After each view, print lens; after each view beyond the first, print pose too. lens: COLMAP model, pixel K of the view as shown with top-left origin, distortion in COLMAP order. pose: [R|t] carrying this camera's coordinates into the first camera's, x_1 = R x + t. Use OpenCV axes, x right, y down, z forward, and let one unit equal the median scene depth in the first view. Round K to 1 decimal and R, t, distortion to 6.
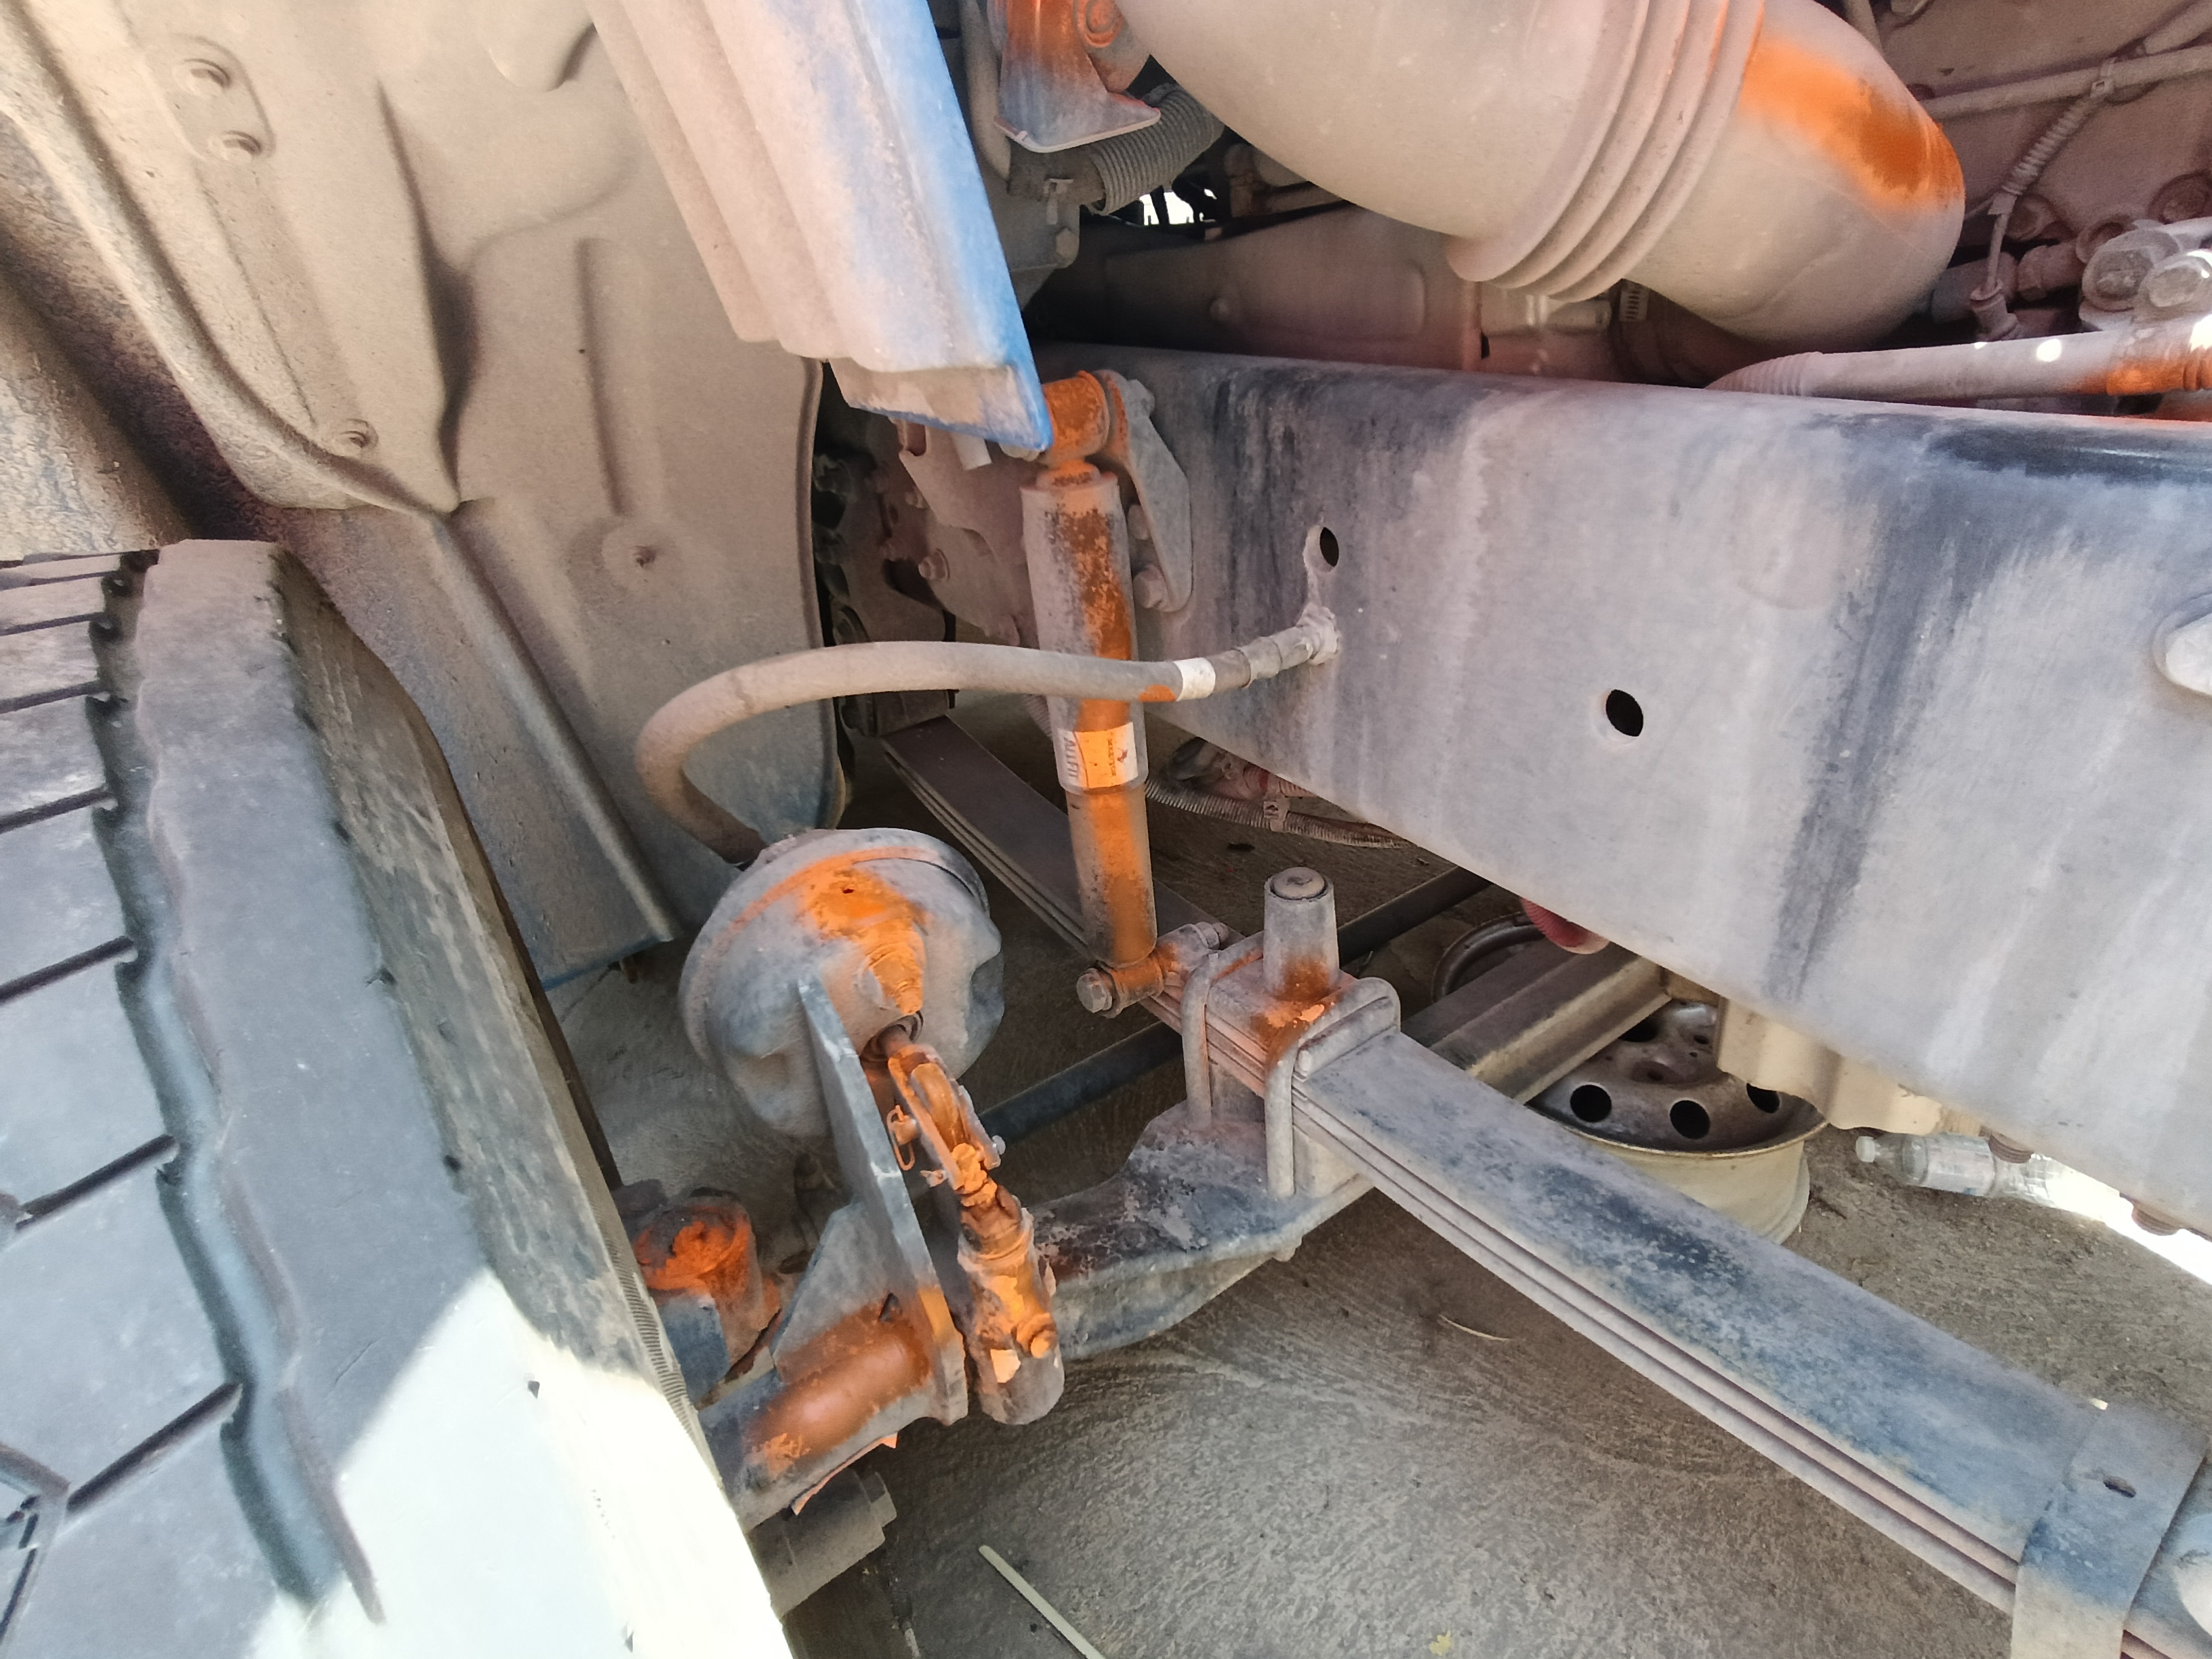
lens RADIAL K [[1065.8, 0, 1115.5], [0, 1065.8, 822.0], [0, 0, 1]] dist [-0.003819, 0.006320]
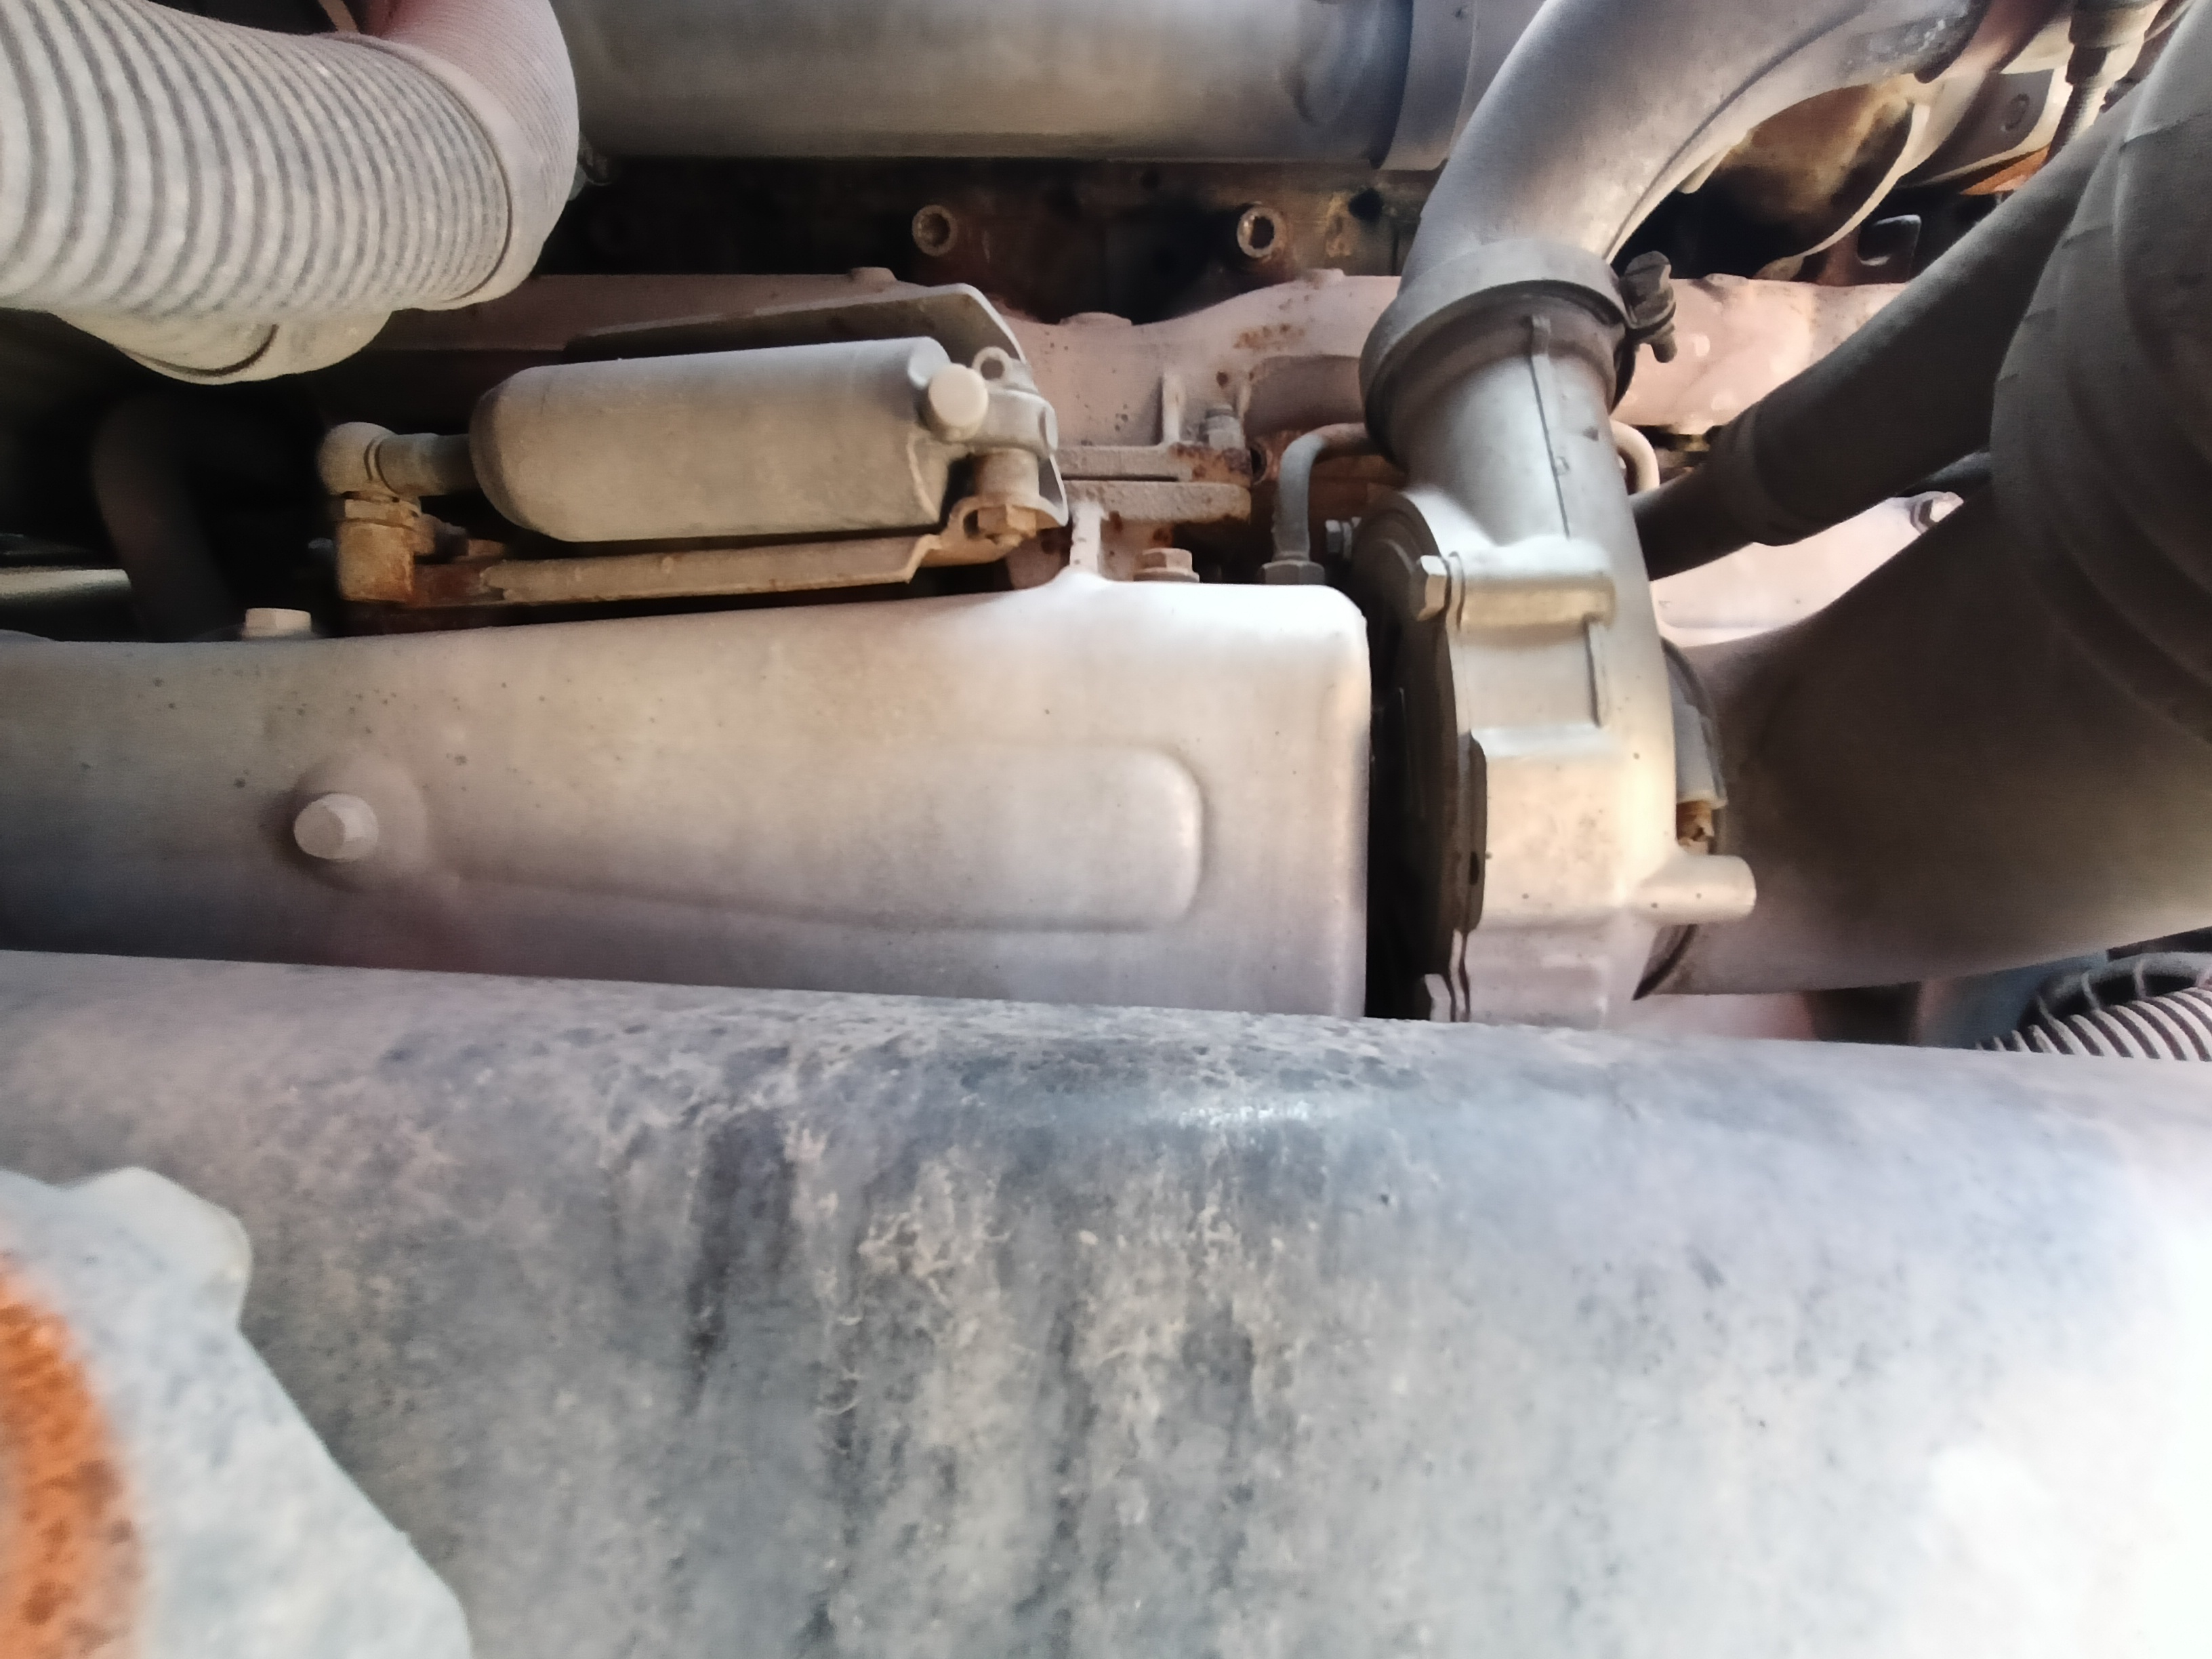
lens RADIAL K [[1065.8, 0, 1115.5], [0, 1065.8, 822.0], [0, 0, 1]] dist [-0.003819, 0.006320]
pose [[0.565980, 0.065280, 0.821830, -0.037089], [0.326168, 0.897794, -0.295940, -0.377879], [-0.757153, 0.435551, 0.486842, 0.806231]]
